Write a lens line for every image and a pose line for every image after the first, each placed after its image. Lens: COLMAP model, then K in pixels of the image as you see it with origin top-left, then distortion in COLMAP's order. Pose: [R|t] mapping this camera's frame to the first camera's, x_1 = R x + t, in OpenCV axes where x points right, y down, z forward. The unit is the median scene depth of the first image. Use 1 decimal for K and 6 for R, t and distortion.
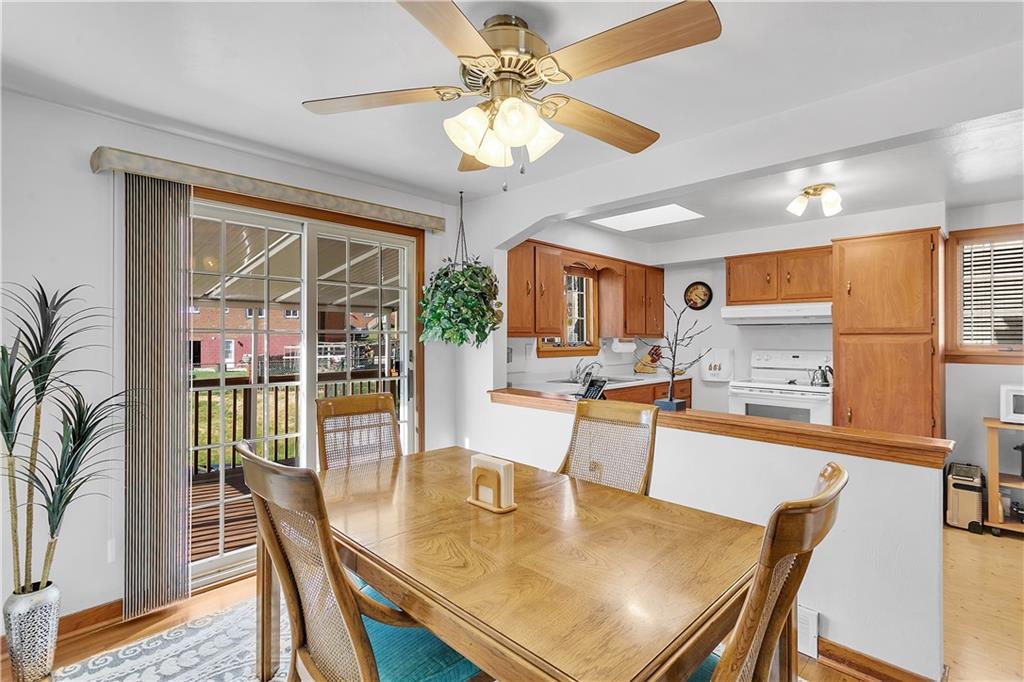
lens RADIAL K [[480.9, 0, 511.2], [0, 480.9, 337.1], [0, 0, 1]] dist [0.001057, 0.001707]
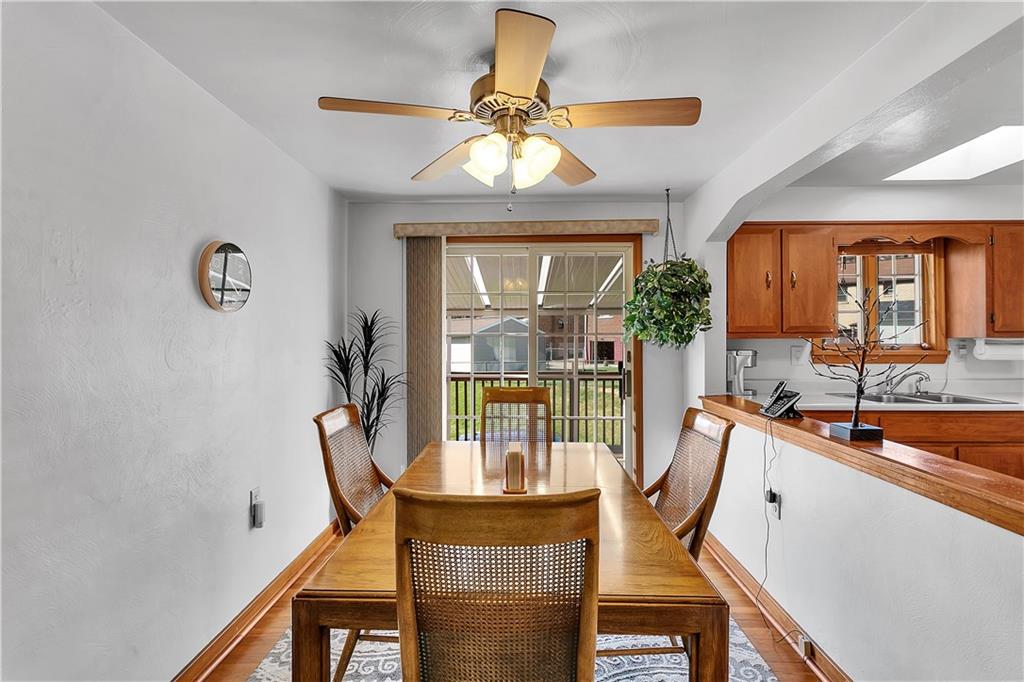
lens RADIAL K [[480.9, 0, 511.2], [0, 480.9, 337.1], [0, 0, 1]] dist [0.001057, 0.001707]
pose [[0.686692, -0.005908, -0.726924, 0.370083], [0.005110, 0.999981, -0.003300, -0.001151], [0.726931, -0.001448, 0.686710, 0.097874]]
